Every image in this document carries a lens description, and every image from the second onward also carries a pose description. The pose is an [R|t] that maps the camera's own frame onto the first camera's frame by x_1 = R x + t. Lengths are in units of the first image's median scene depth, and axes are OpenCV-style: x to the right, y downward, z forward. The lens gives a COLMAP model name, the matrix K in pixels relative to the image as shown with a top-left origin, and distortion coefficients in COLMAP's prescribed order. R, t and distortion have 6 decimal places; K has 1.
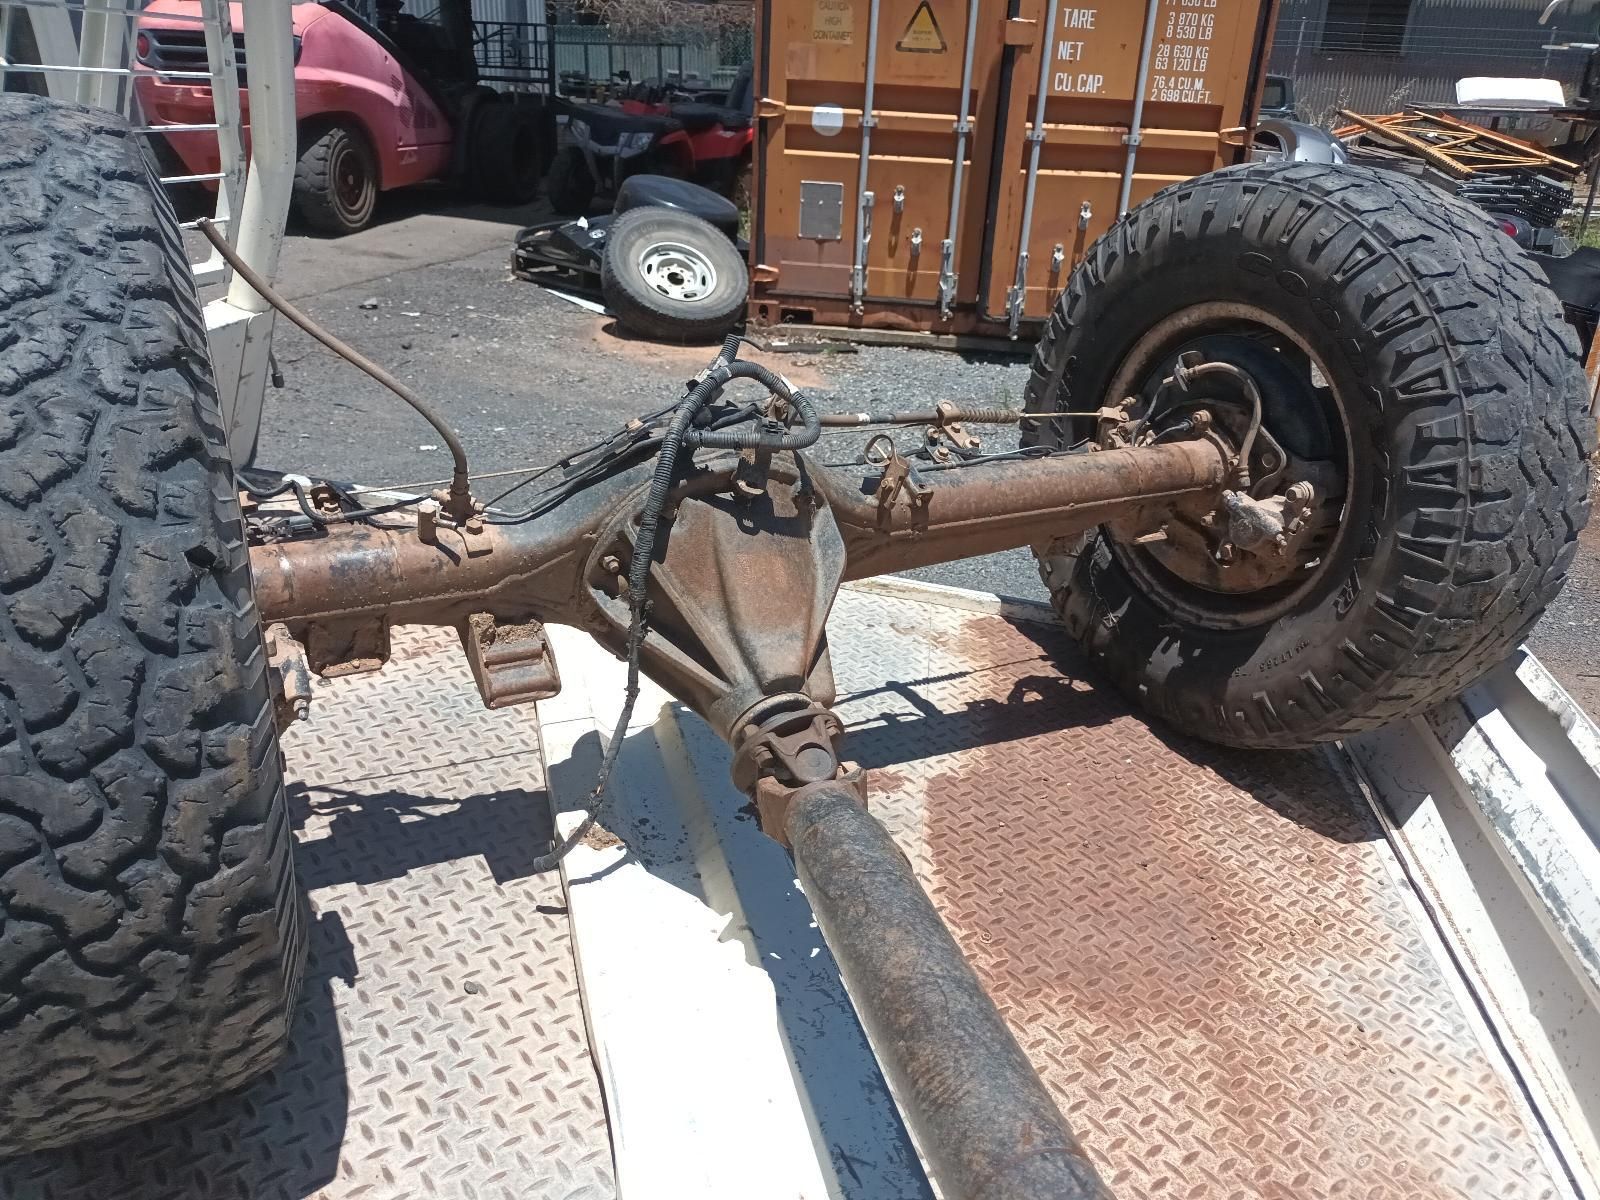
lens RADIAL K [[1208.0, 0, 801.6], [0, 1208.0, 606.6], [0, 0, 1]] dist [-0.004627, -0.007569]
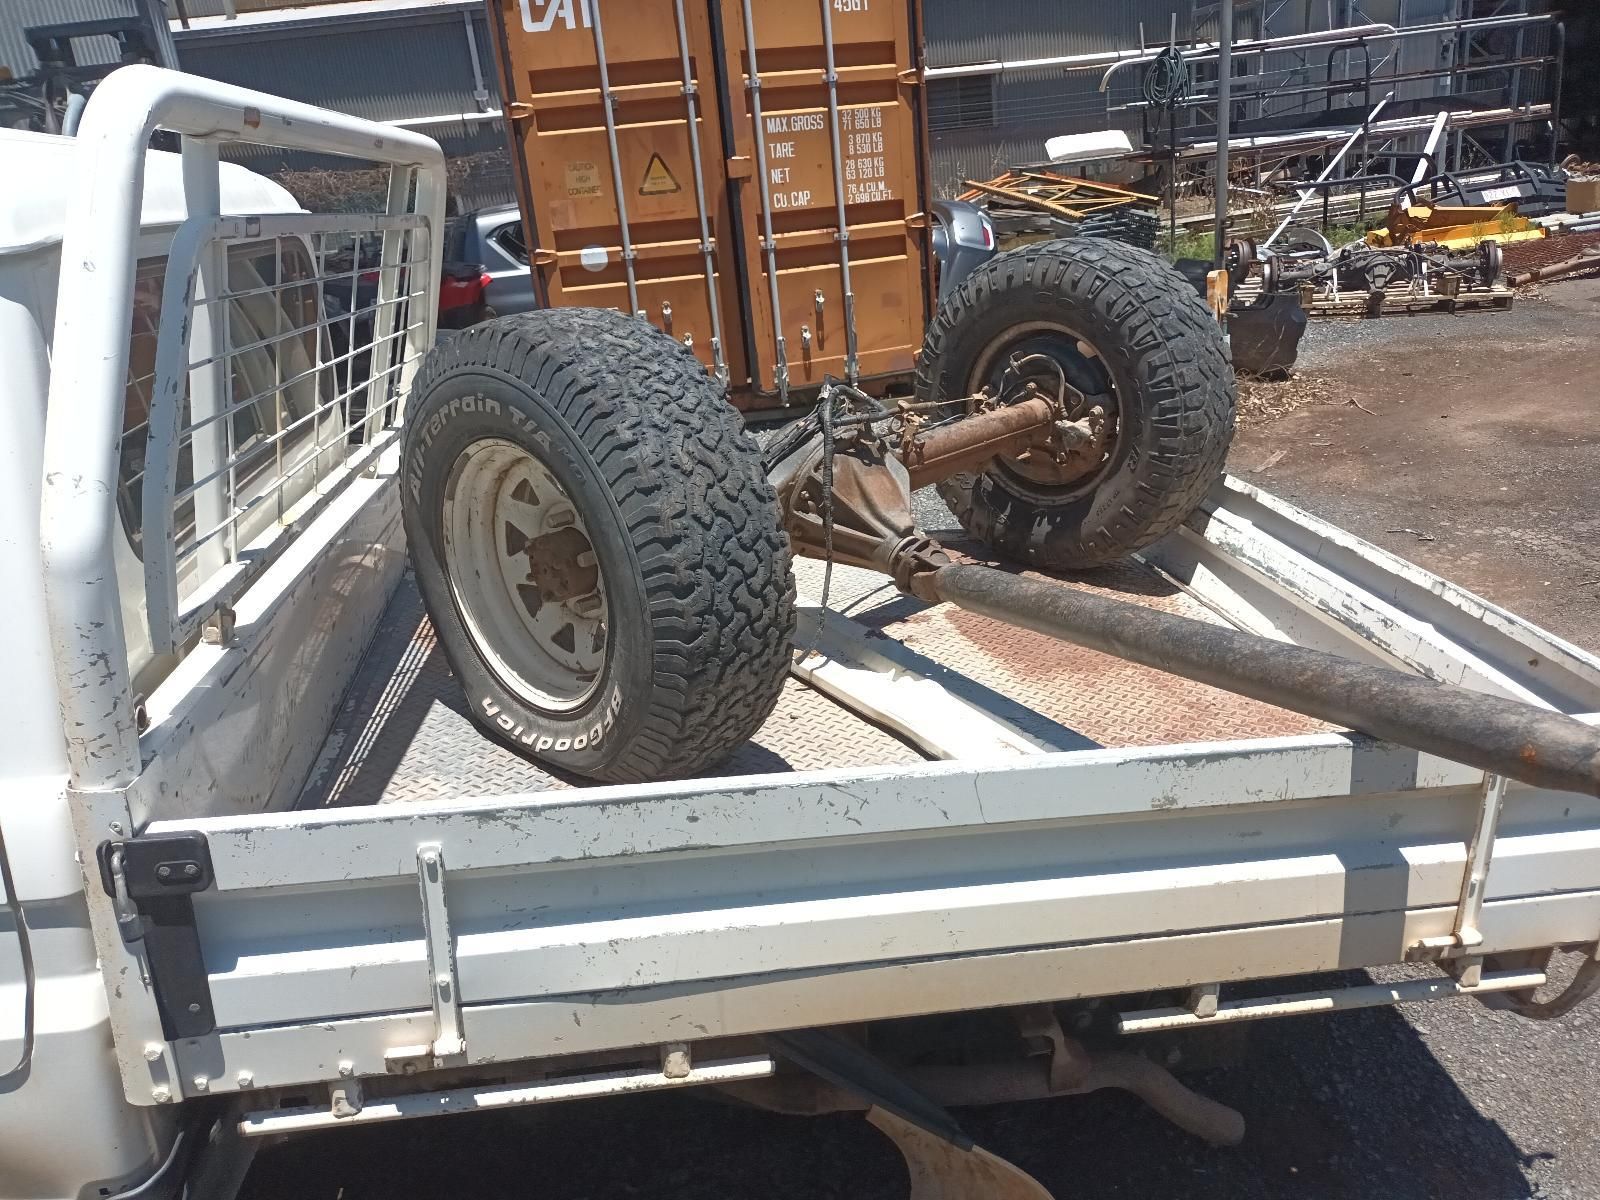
lens RADIAL K [[1196.5, 0, 804.9], [0, 1196.5, 604.7], [0, 0, 1]] dist [0.058858, -0.096756]
pose [[0.950115, -0.220142, 0.220949, -0.130099], [0.238000, 0.969567, -0.057412, 0.051525], [-0.201586, 0.107134, 0.973594, -0.181154]]
